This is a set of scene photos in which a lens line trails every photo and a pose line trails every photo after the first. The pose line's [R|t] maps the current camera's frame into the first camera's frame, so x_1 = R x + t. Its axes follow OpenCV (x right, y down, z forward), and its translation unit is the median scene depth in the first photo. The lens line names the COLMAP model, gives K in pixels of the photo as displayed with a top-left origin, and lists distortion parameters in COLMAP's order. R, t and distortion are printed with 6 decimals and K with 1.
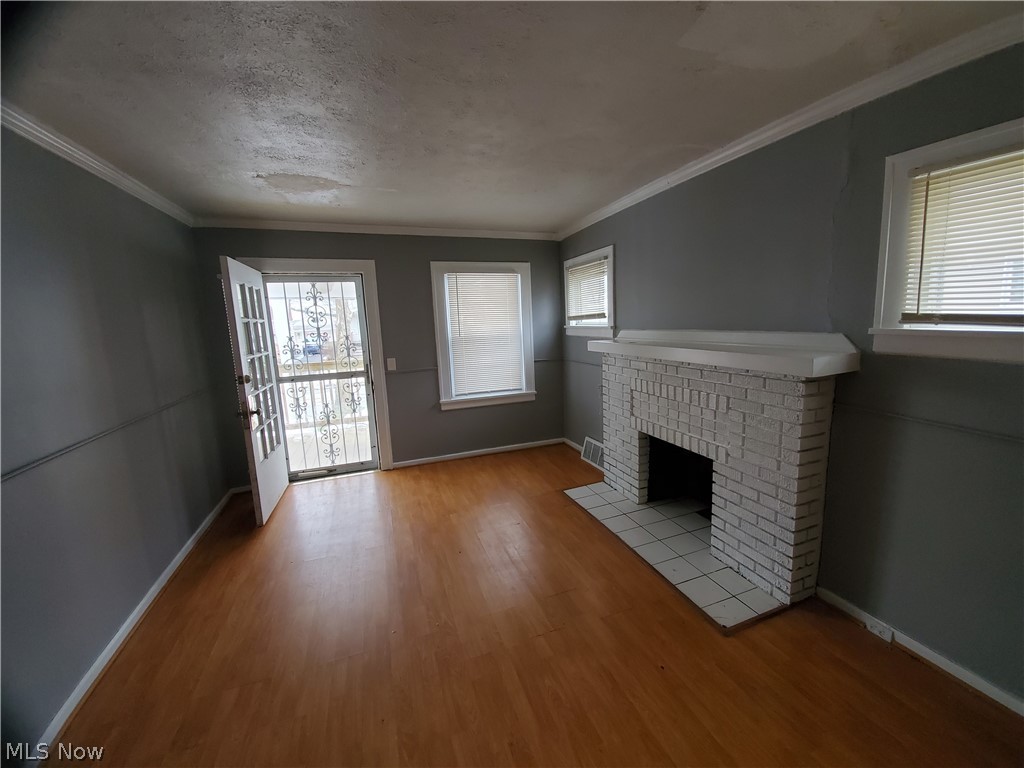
lens RADIAL K [[405.6, 0, 531.5], [0, 405.6, 388.3], [0, 0, 1]] dist [-0.008310, -0.007160]
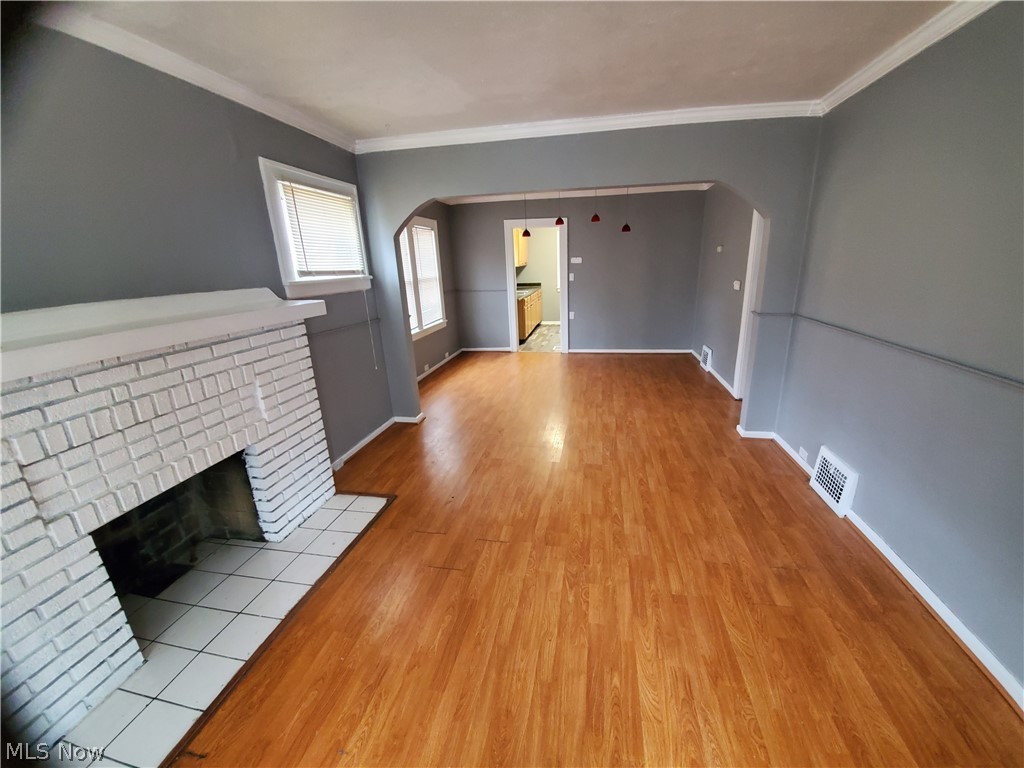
lens RADIAL K [[405.6, 0, 517.5], [0, 405.6, 380.8], [0, 0, 1]] dist [-0.008310, -0.007160]
pose [[-0.841170, -0.095485, 0.532274, -0.590391], [0.146298, 0.907402, 0.393979, -0.253825], [-0.520605, 0.409274, -0.749310, 1.654000]]
